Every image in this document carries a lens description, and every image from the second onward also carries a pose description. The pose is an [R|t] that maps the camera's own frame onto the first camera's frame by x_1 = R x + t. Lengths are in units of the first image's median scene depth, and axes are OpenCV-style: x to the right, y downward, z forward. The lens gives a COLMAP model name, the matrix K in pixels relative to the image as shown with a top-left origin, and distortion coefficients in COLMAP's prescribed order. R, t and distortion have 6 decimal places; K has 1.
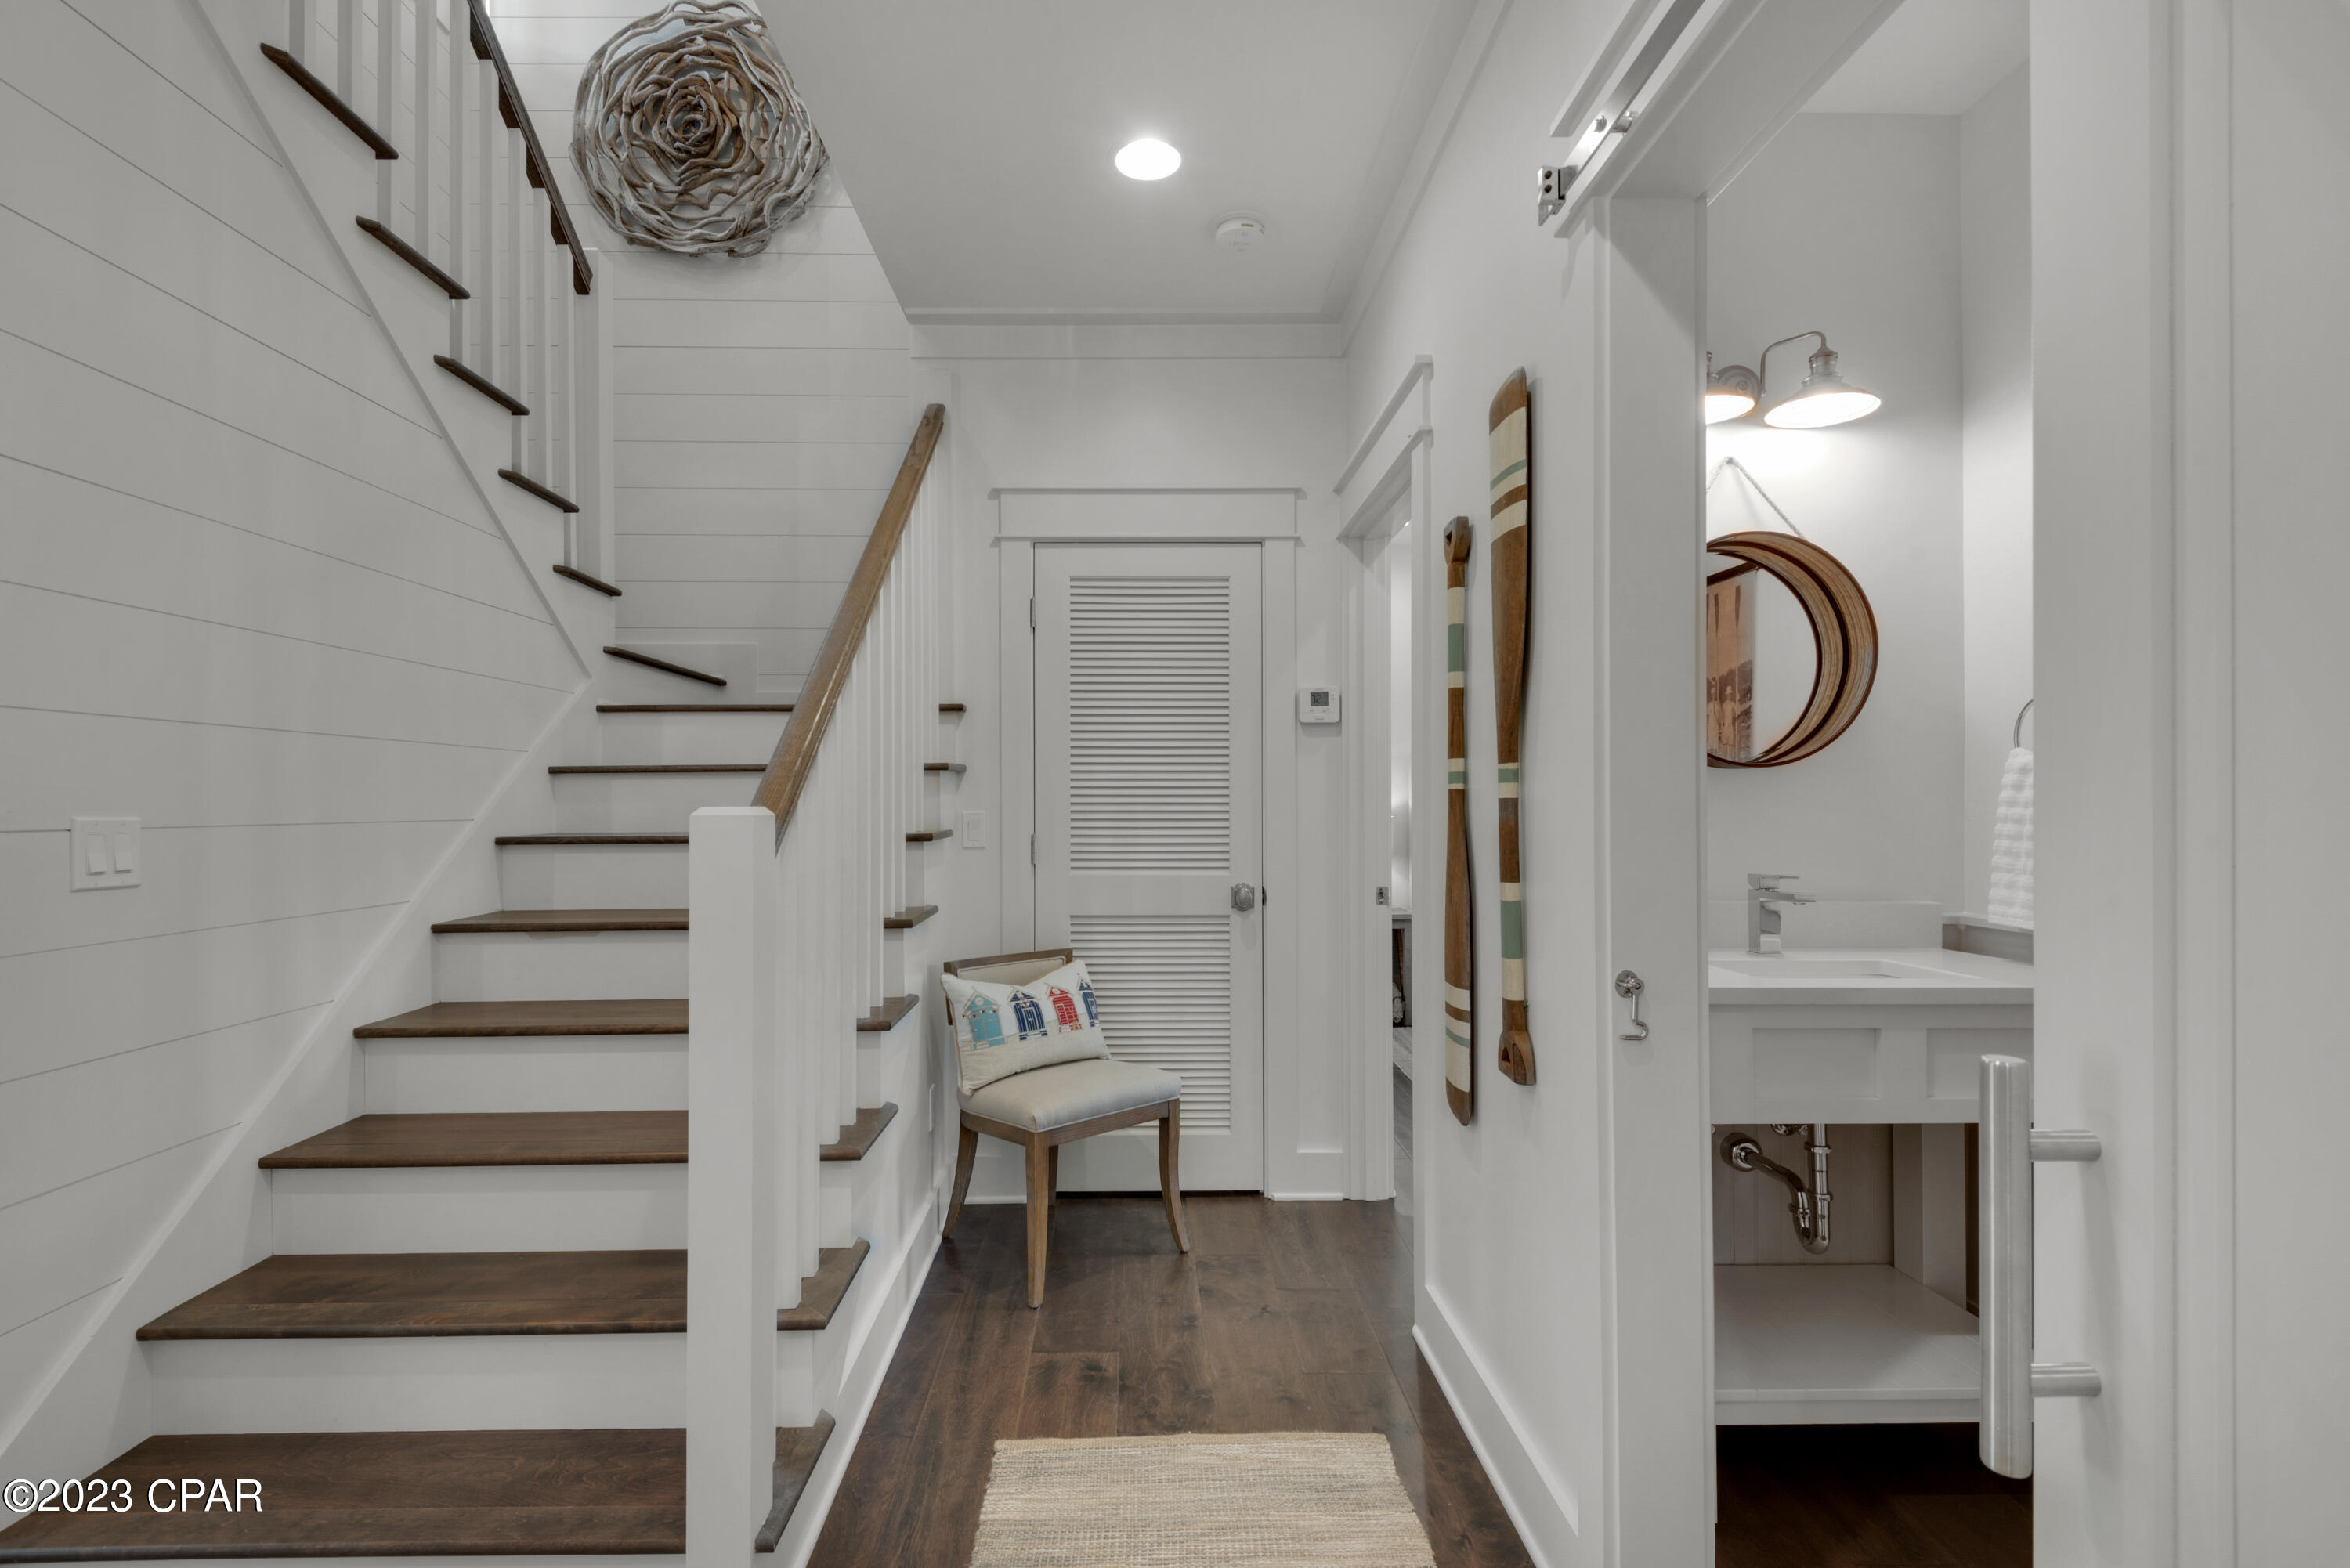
lens RADIAL K [[1059.1, 0, 1184.0], [0, 1059.1, 803.4], [0, 0, 1]] dist [0.020737, -0.011324]
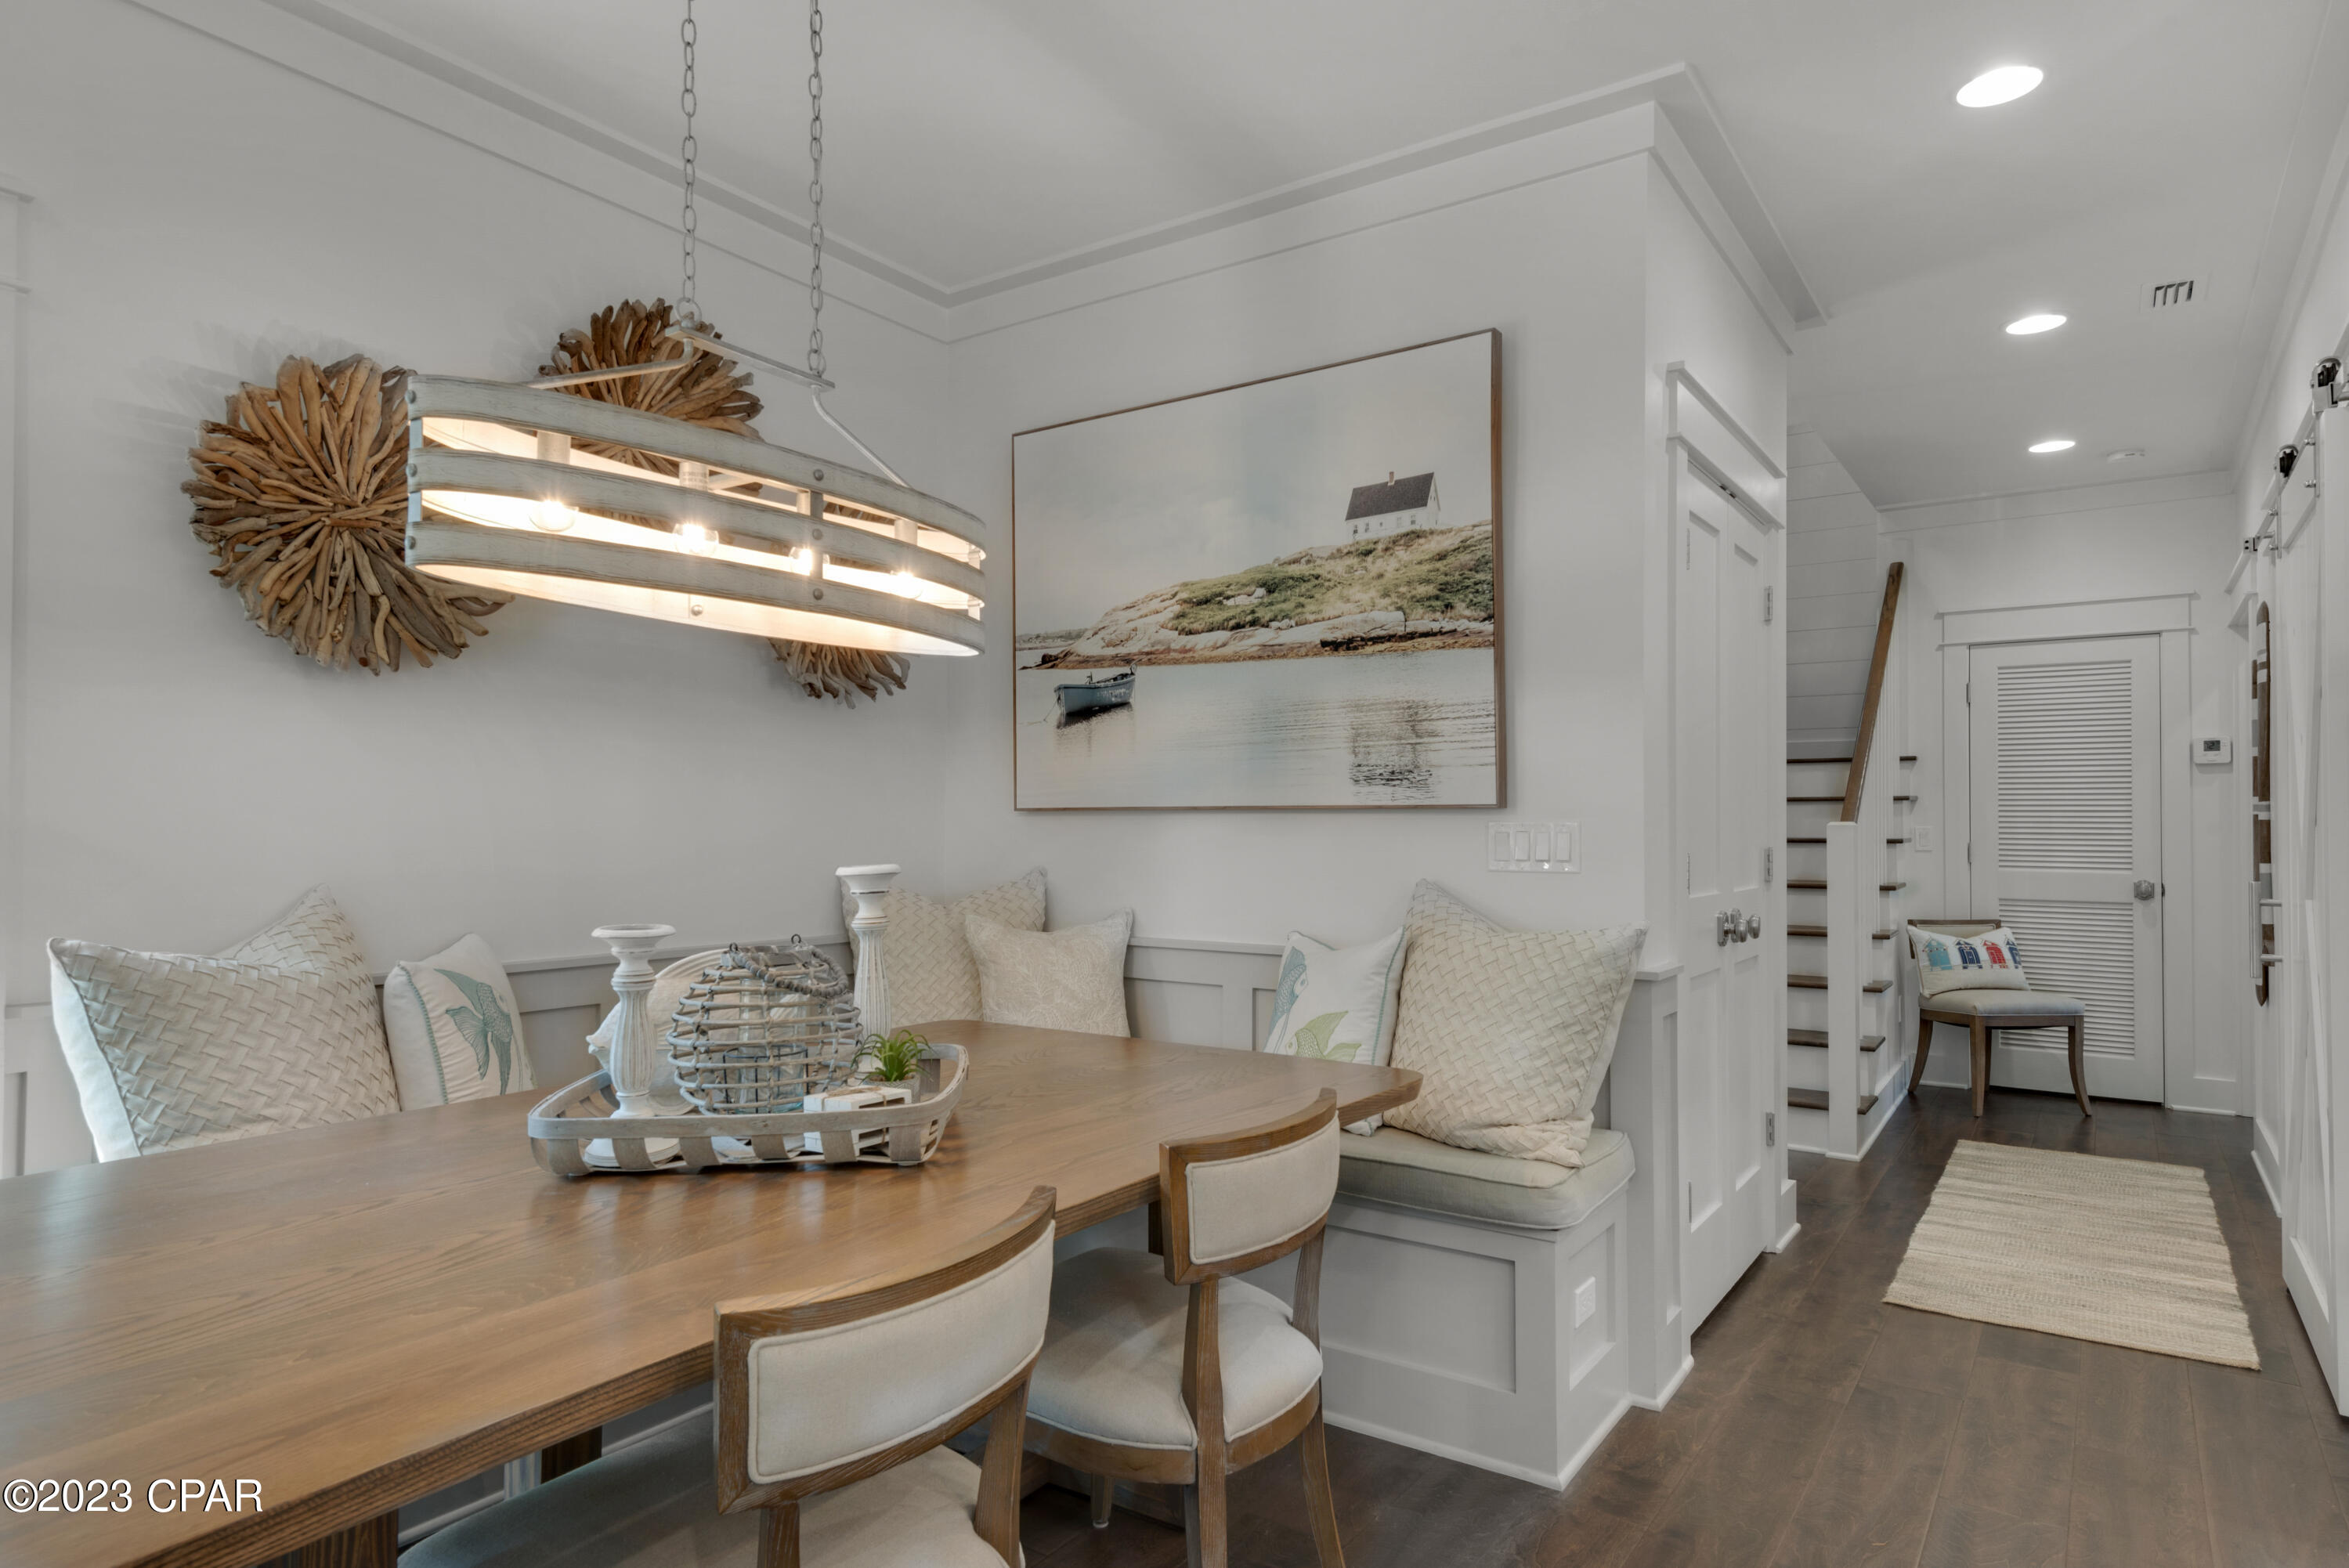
lens RADIAL K [[1353.9, 0, 1223.4], [0, 1353.9, 794.2], [0, 0, 1]] dist [0.027571, -0.001745]
pose [[0.813524, -0.005182, -0.581509, 0.127483], [-0.007925, 0.999769, -0.019996, 0.009061], [0.581478, 0.020875, 0.813294, -1.240606]]
